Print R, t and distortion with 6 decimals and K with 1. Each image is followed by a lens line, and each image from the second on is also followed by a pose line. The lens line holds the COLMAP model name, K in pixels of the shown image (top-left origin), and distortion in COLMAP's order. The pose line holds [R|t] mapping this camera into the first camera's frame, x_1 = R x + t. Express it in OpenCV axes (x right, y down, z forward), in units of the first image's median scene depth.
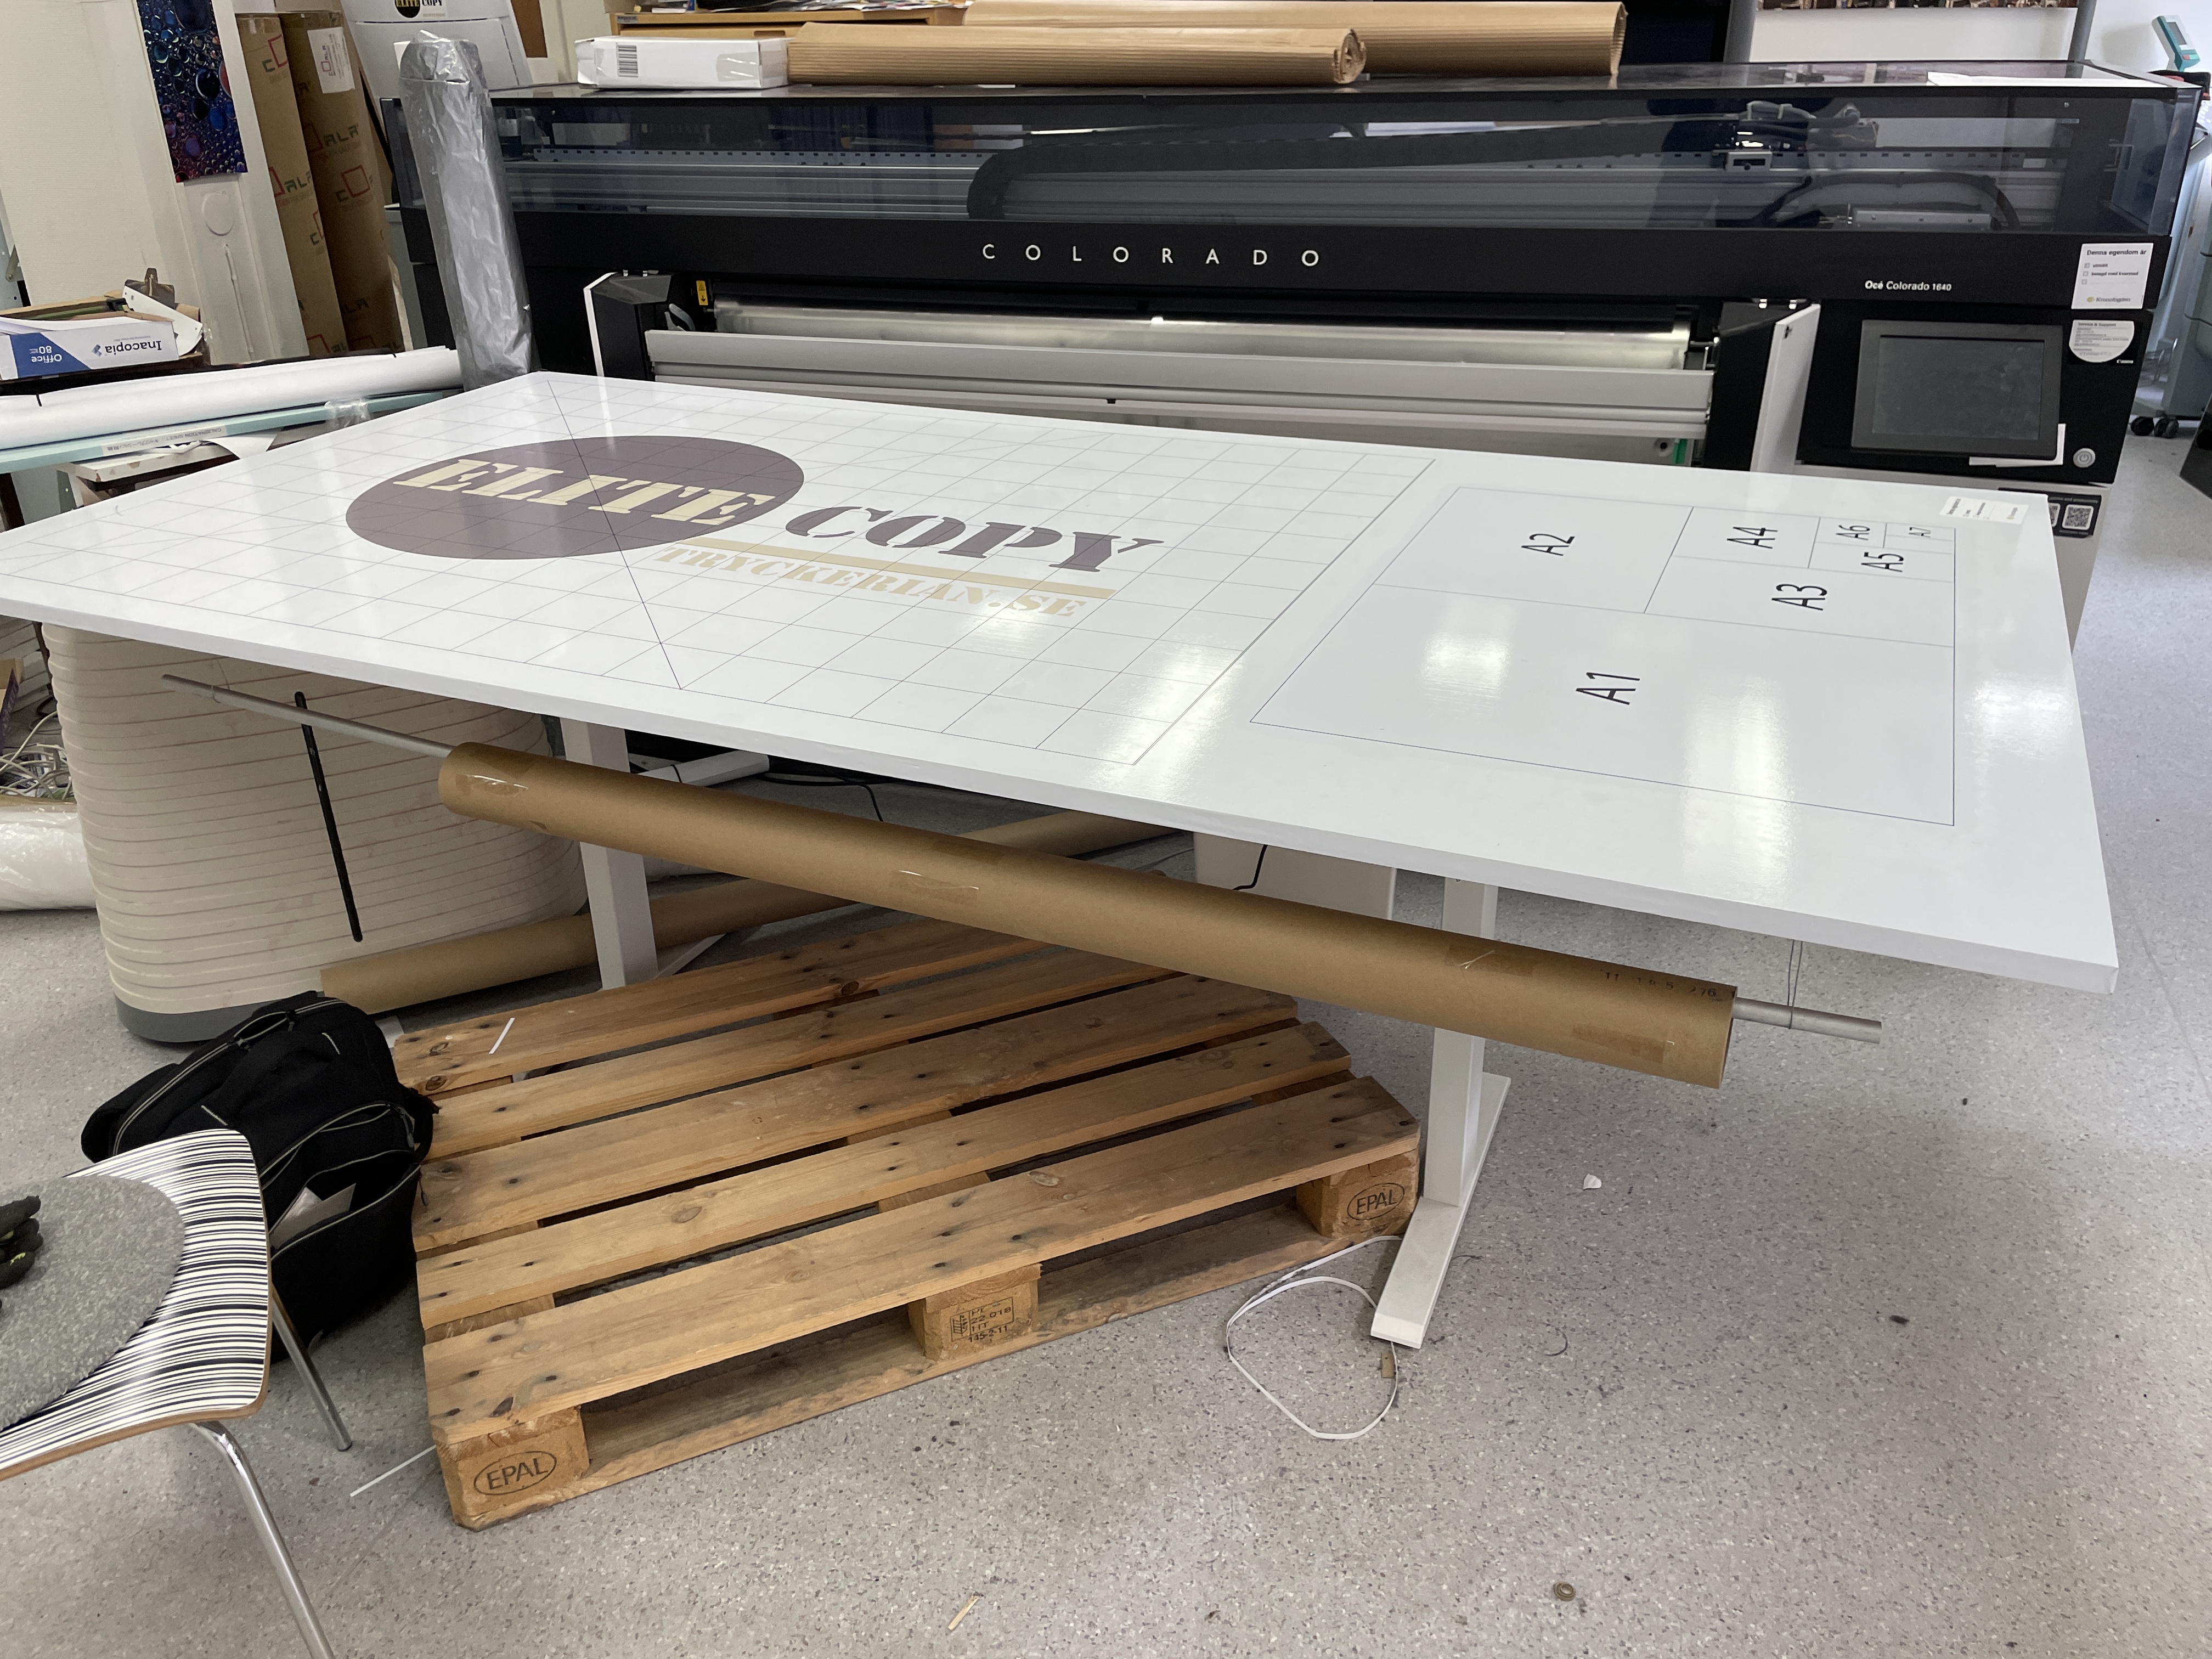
lens RADIAL K [[1678.0, 0, 1113.0], [0, 1678.0, 833.9], [0, 0, 1]] dist [0.049964, -0.083359]
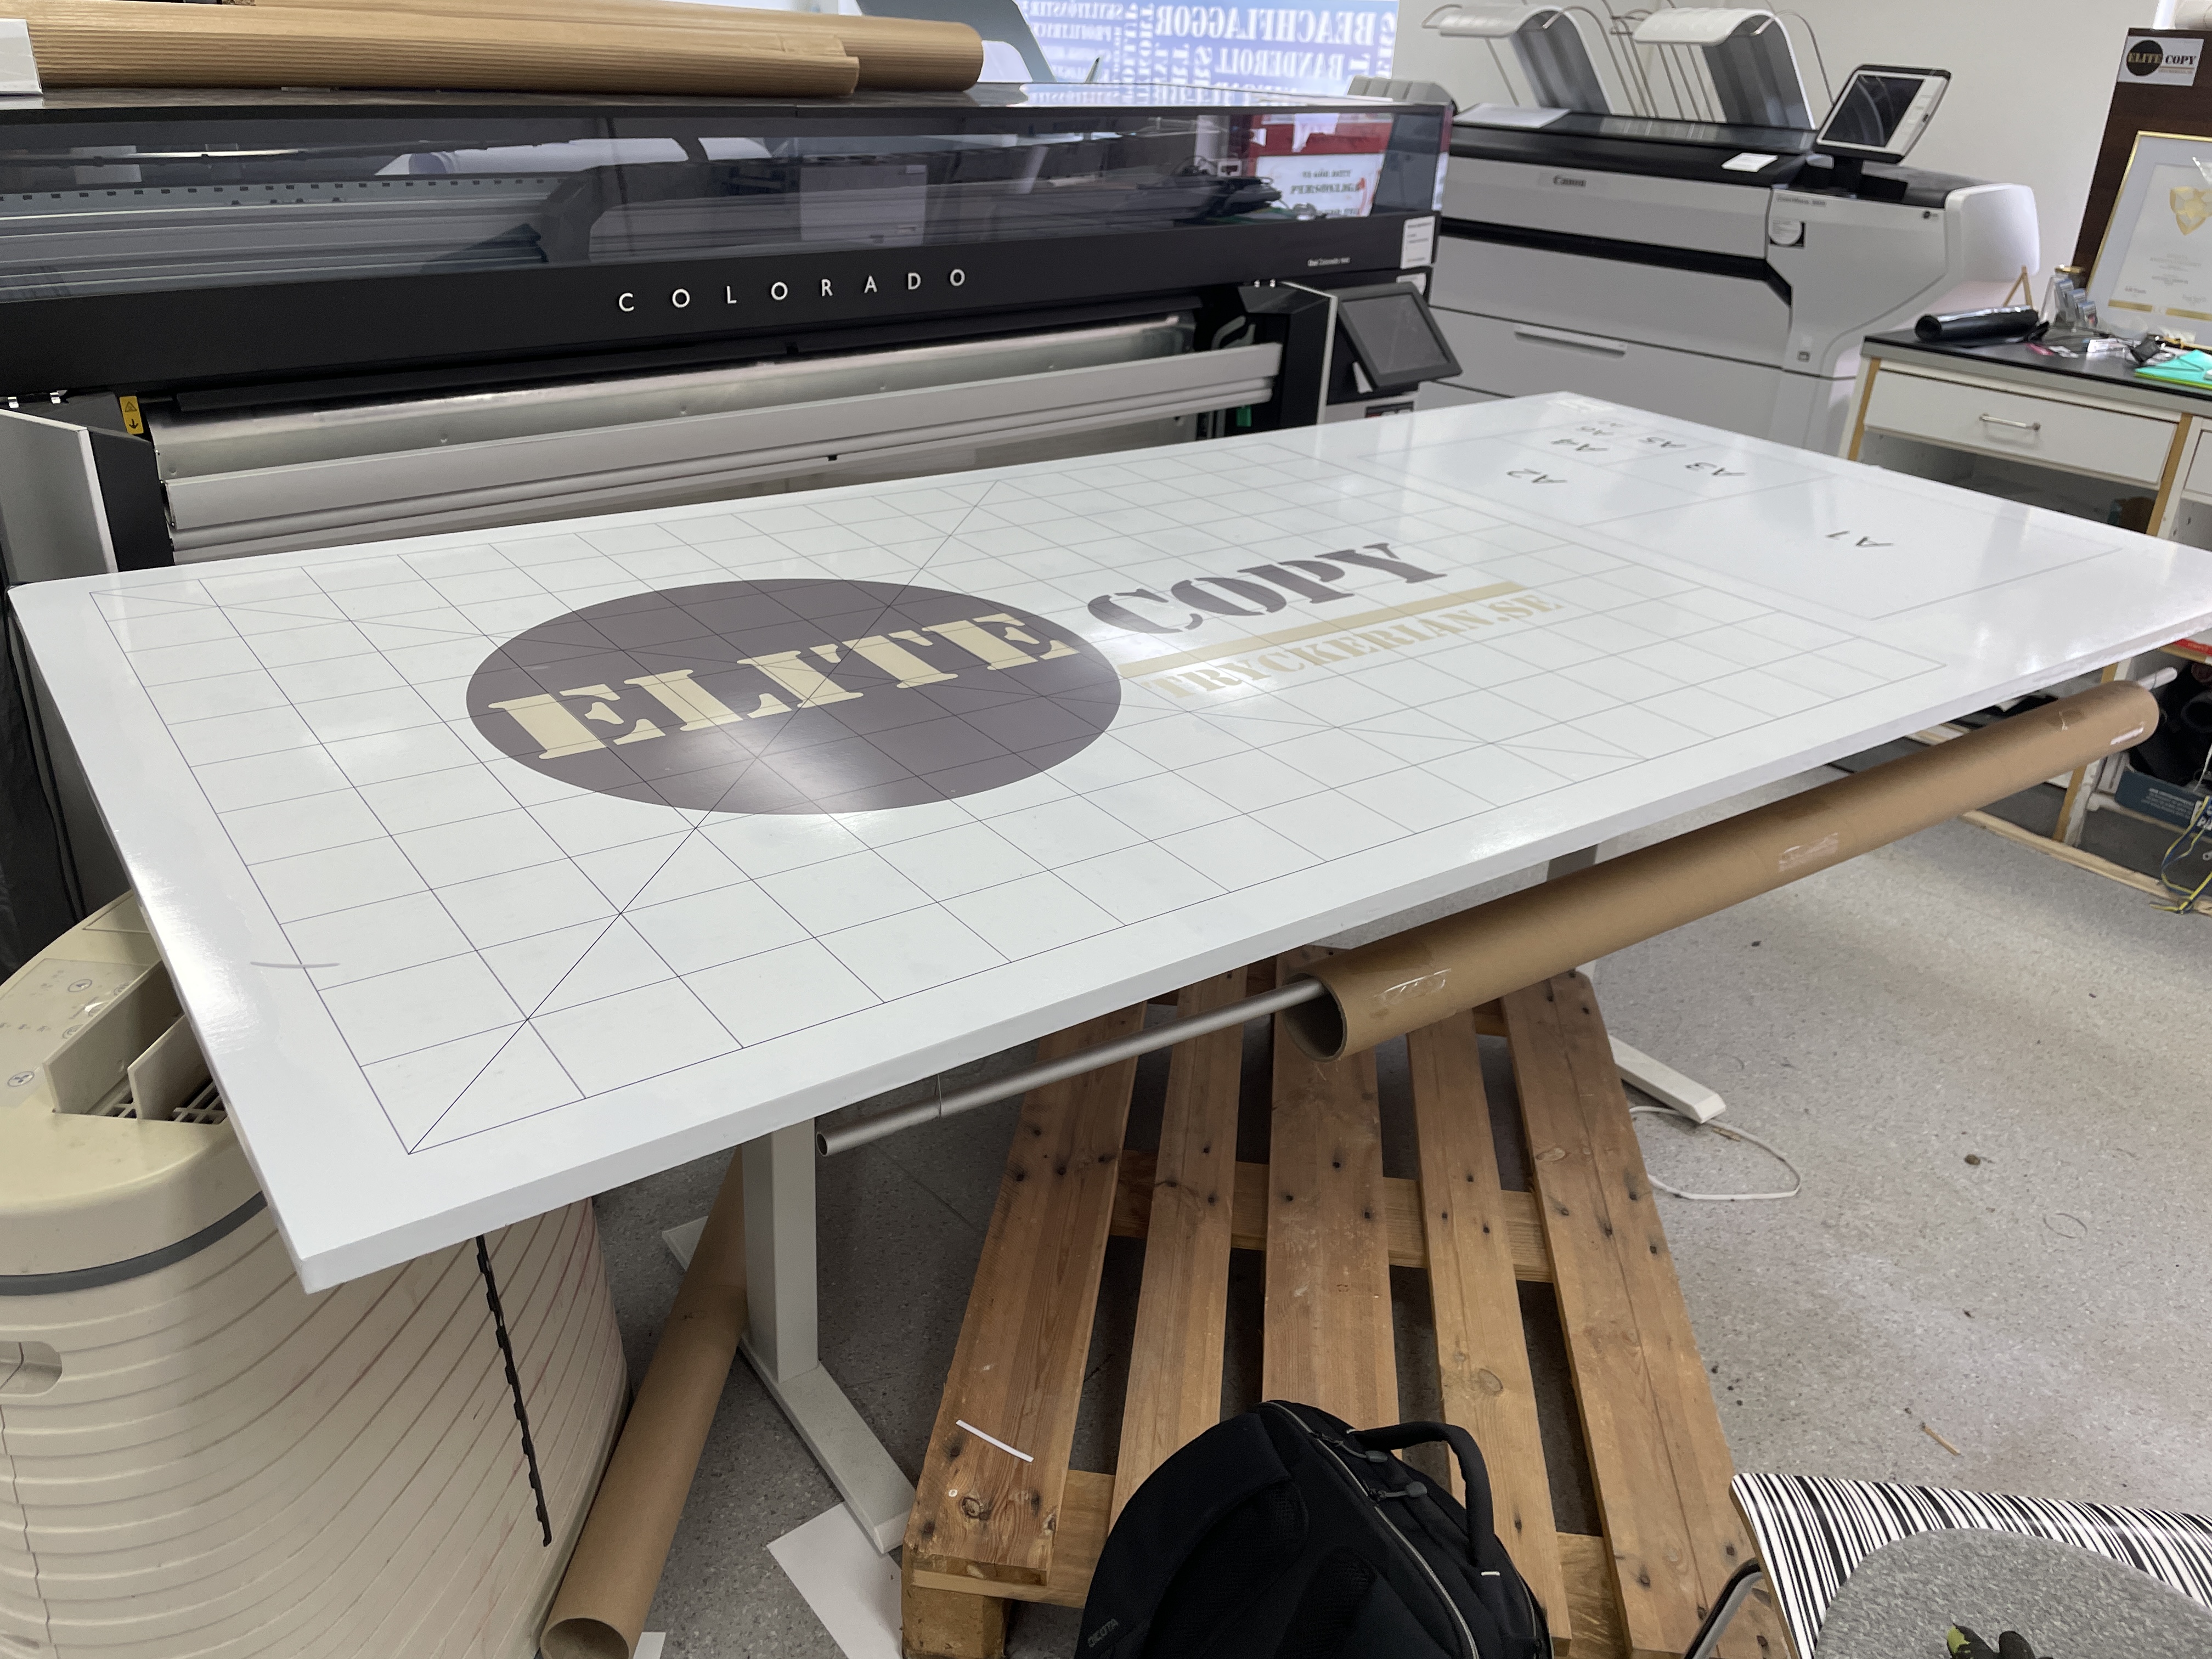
lens RADIAL K [[1678.0, 0, 1102.1], [0, 1678.0, 825.8], [0, 0, 1]] dist [0.049964, -0.083359]
pose [[0.502637, -0.329506, 0.799238, -0.716958], [0.348150, 0.923381, 0.161737, -0.190360], [-0.791295, 0.196960, 0.578843, 0.470646]]
